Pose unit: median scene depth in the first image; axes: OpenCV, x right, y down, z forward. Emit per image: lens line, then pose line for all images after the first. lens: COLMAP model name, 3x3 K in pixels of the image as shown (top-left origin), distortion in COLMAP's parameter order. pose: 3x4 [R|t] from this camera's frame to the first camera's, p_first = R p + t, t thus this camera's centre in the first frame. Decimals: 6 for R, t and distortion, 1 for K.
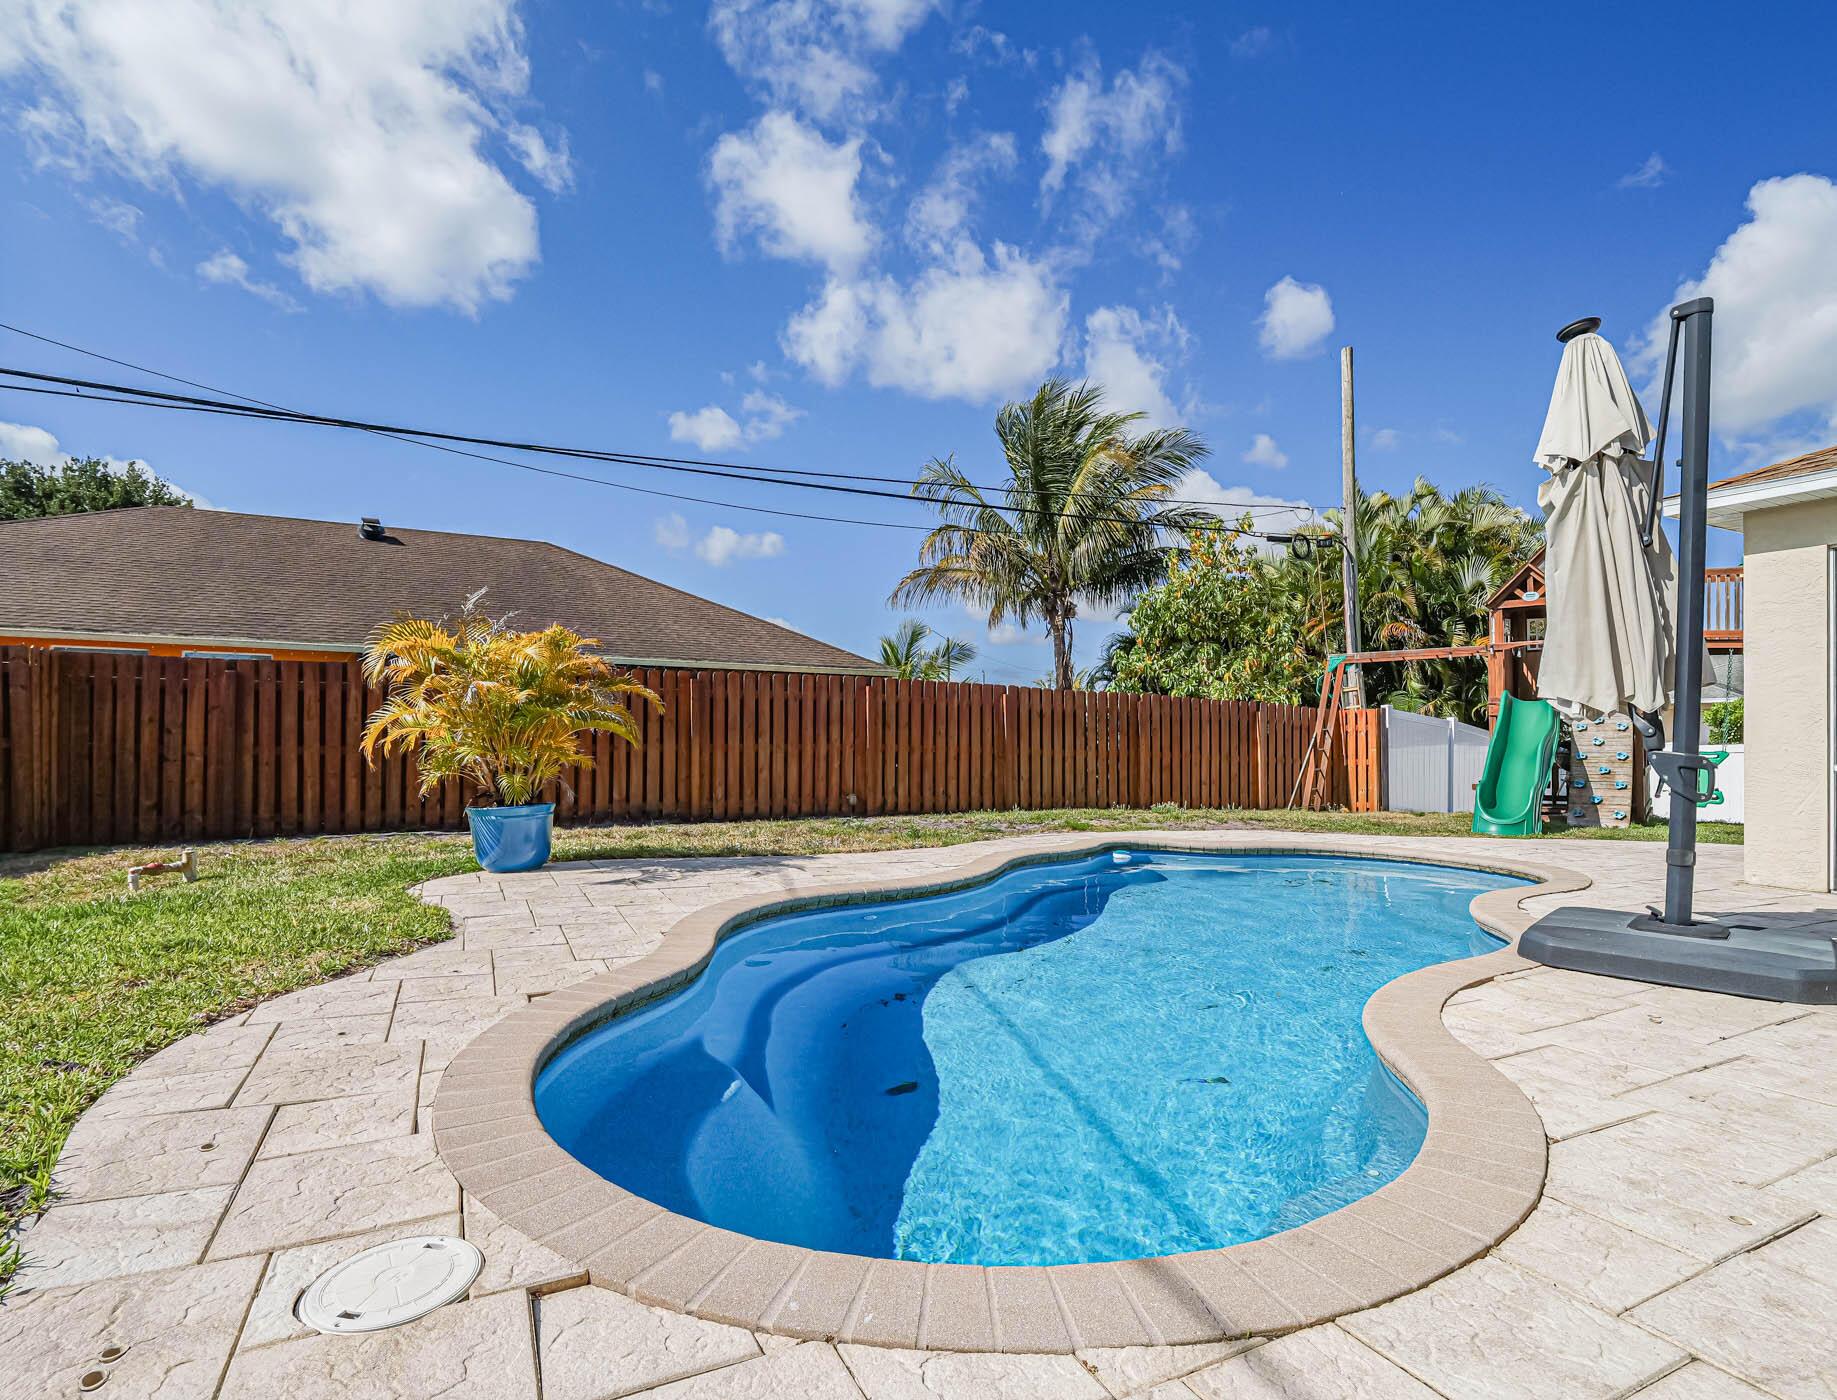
lens RADIAL K [[887.0, 0, 891.2], [0, 887.0, 728.3], [0, 0, 1]] dist [-0.023044, -0.000124]
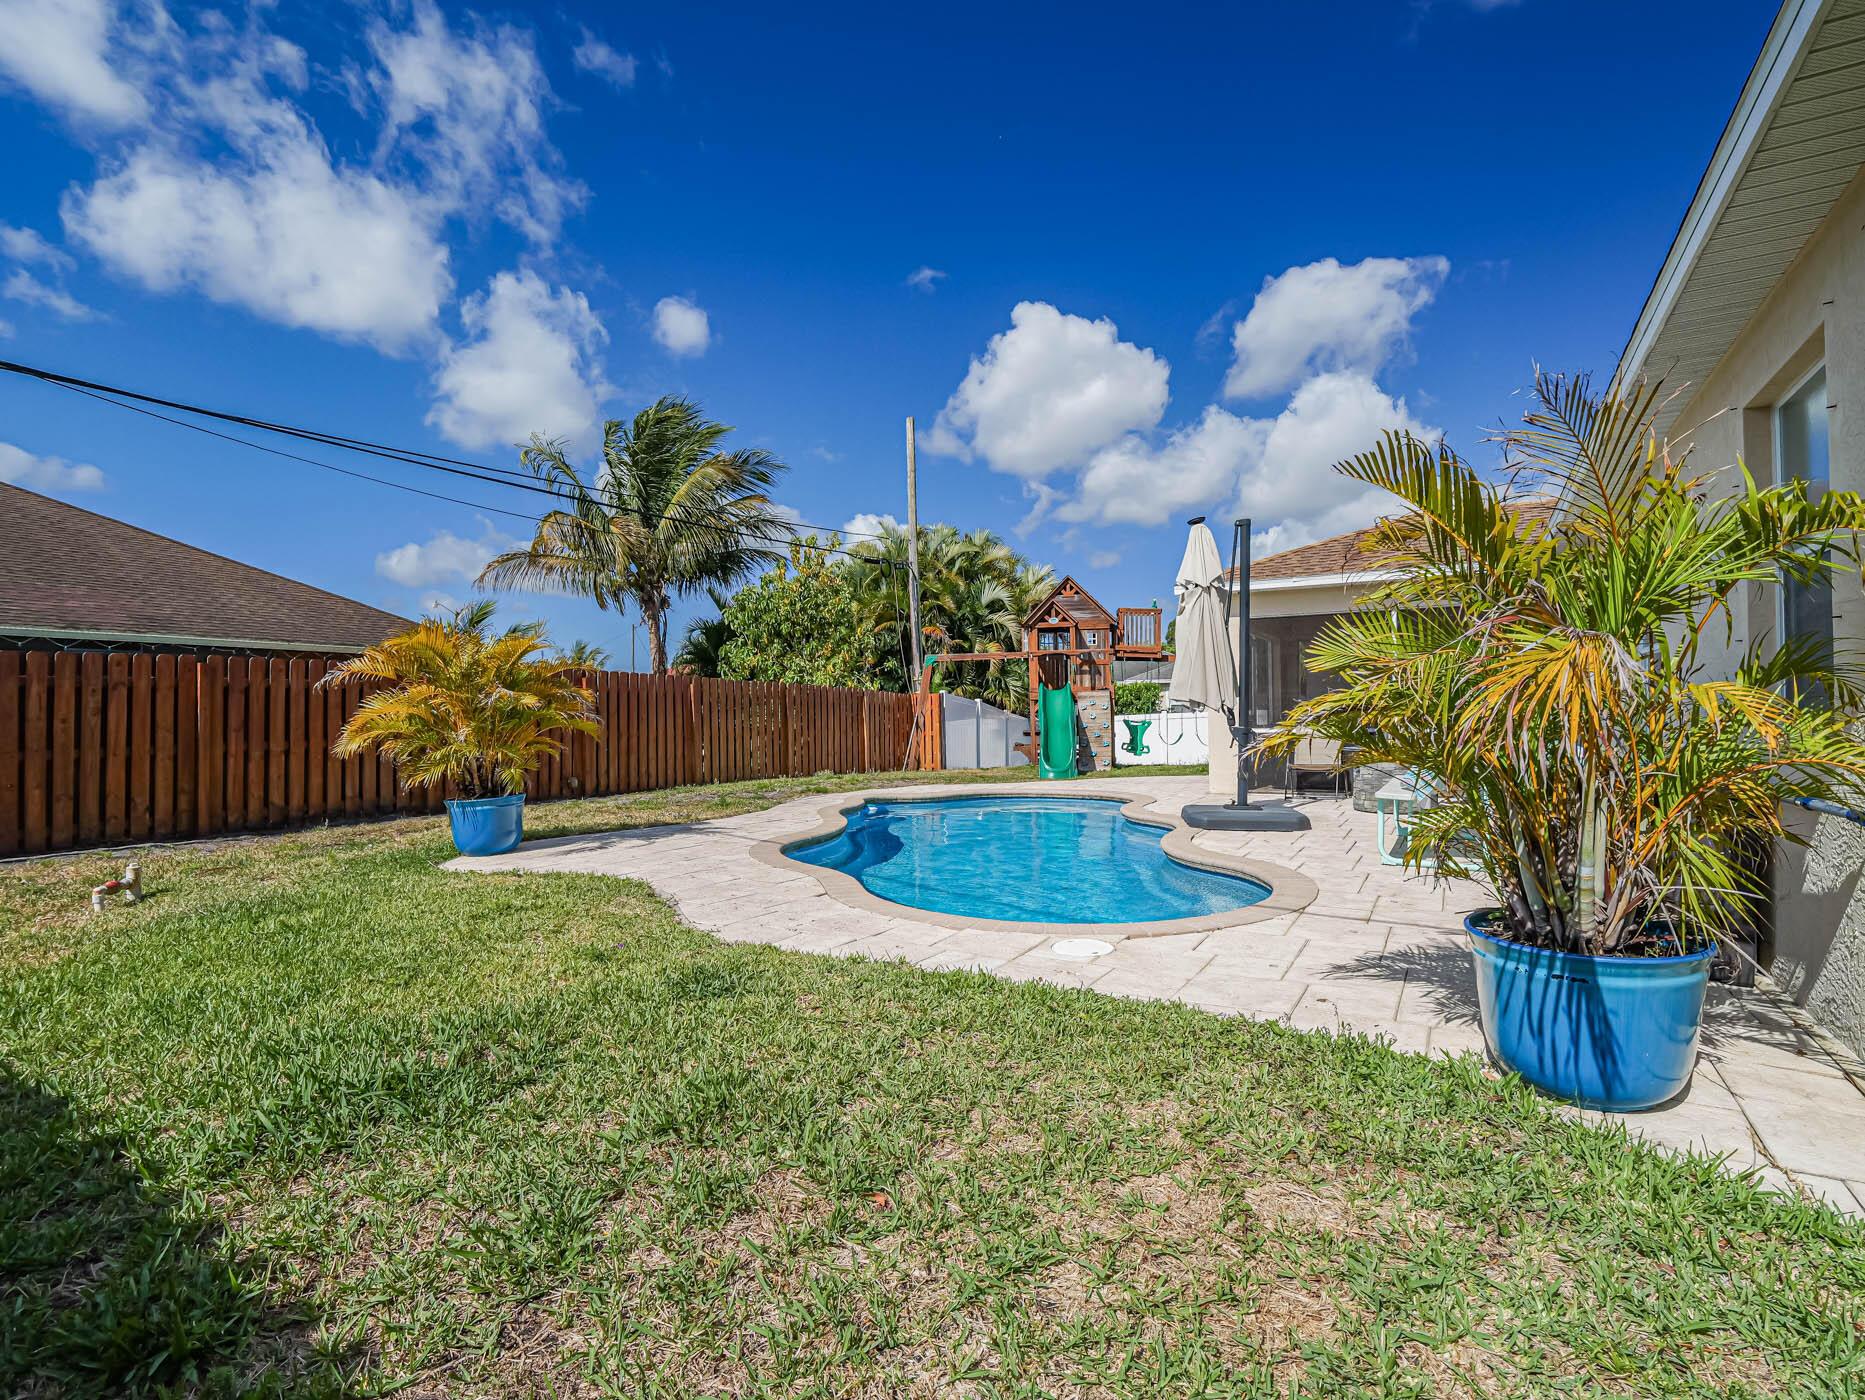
lens RADIAL K [[901.5, 0, 890.8], [0, 901.5, 700.6], [0, 0, 1]] dist [-0.029497, 0.002994]
pose [[0.838476, -0.010239, 0.544842, -0.296932], [0.011660, 0.999932, 0.000847, -0.015293], [-0.544814, 0.005643, 0.838538, -0.121144]]
